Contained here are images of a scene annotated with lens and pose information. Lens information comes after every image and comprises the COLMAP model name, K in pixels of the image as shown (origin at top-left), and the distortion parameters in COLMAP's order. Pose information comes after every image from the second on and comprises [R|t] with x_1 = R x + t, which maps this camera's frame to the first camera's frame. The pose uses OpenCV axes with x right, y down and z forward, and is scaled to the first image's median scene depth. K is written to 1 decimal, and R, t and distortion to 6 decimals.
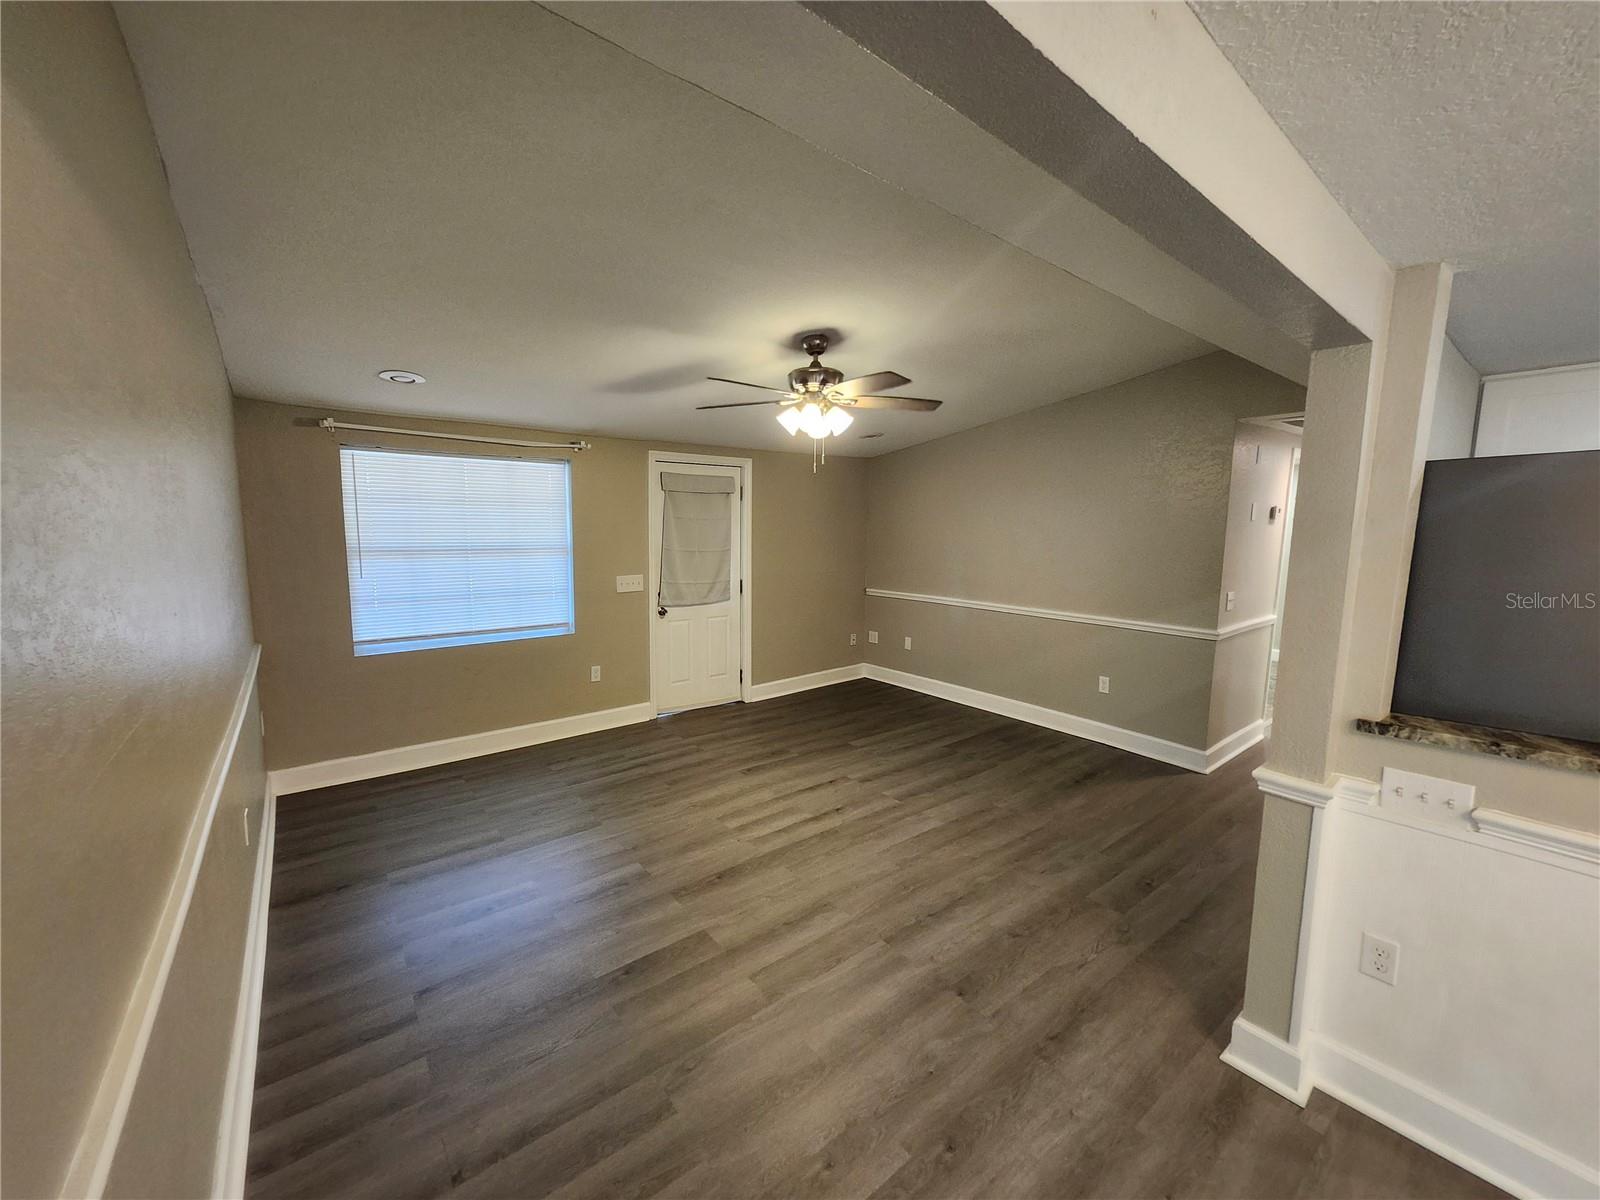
lens RADIAL K [[633.8, 0, 792.6], [0, 633.8, 598.1], [0, 0, 1]] dist [0.003408, -0.000658]
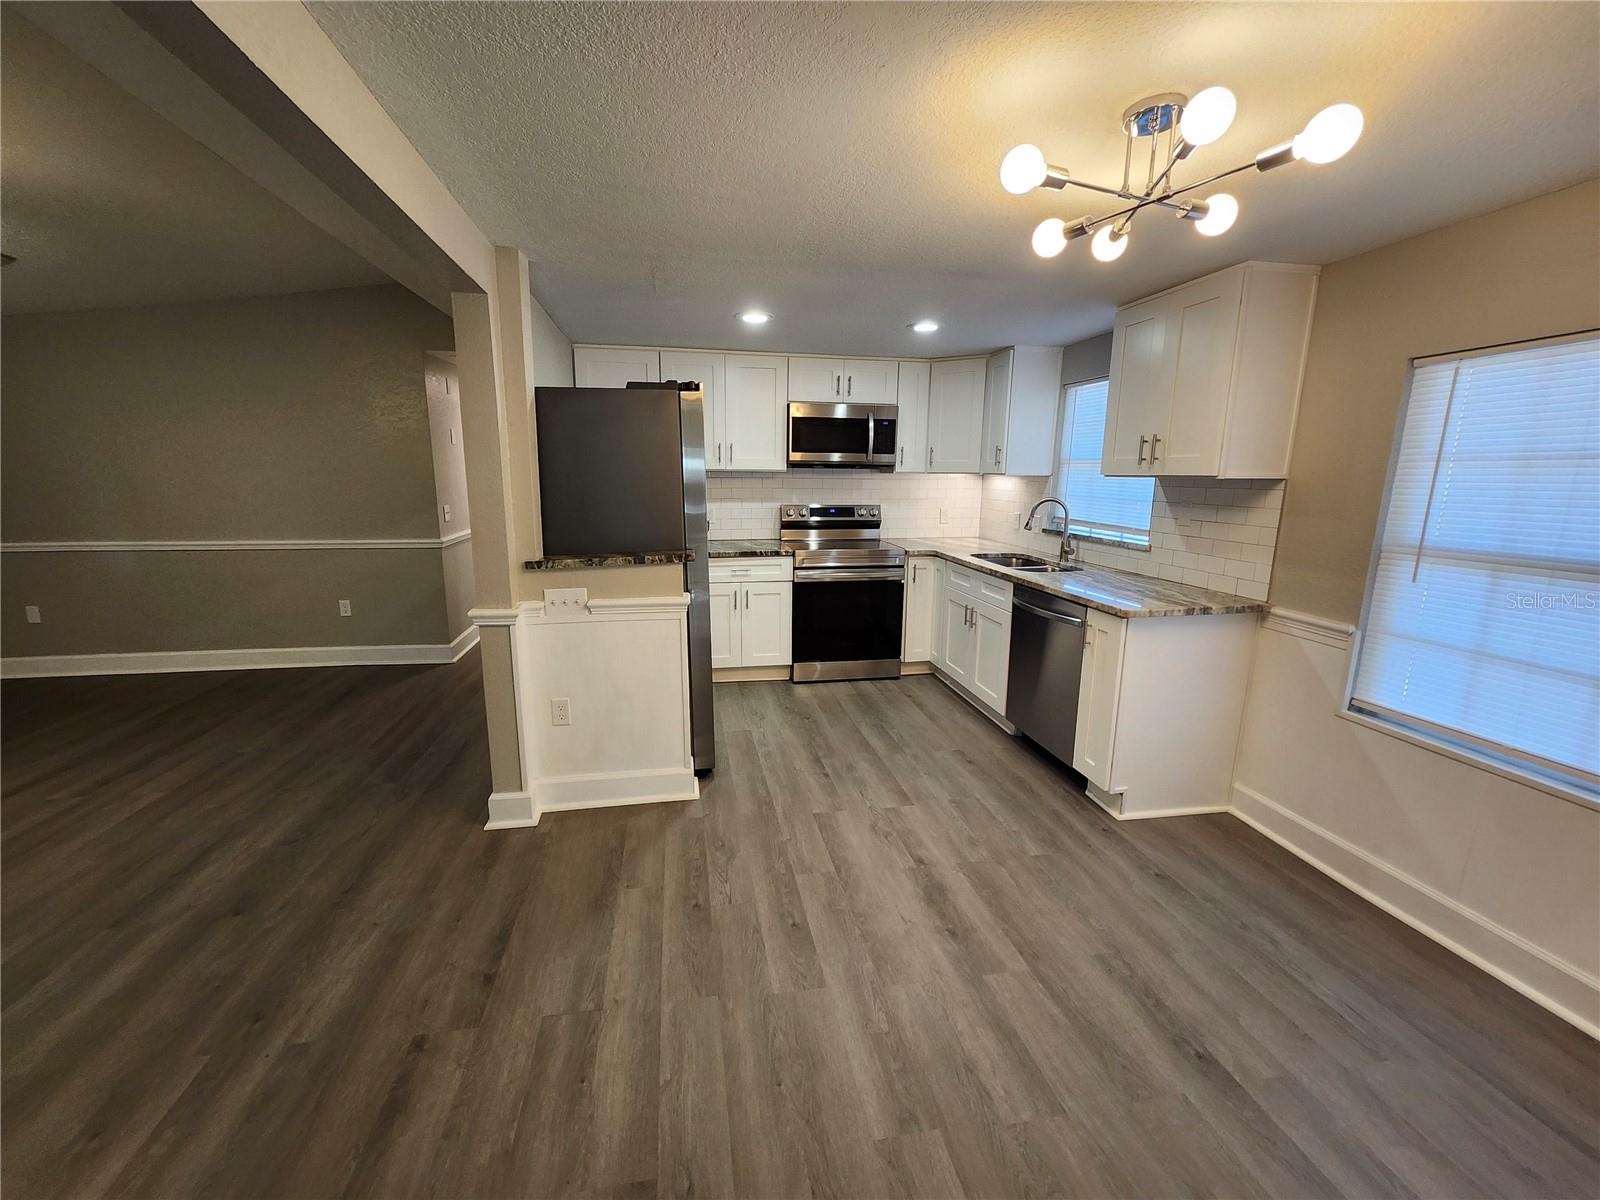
lens RADIAL K [[633.8, 0, 790.9], [0, 633.8, 593.6], [0, 0, 1]] dist [0.003408, -0.000658]
pose [[0.467451, -0.171330, 0.867257, -0.064757], [0.099882, 0.984994, 0.140753, 0.066104], [-0.878358, 0.020829, 0.477549, -0.139768]]
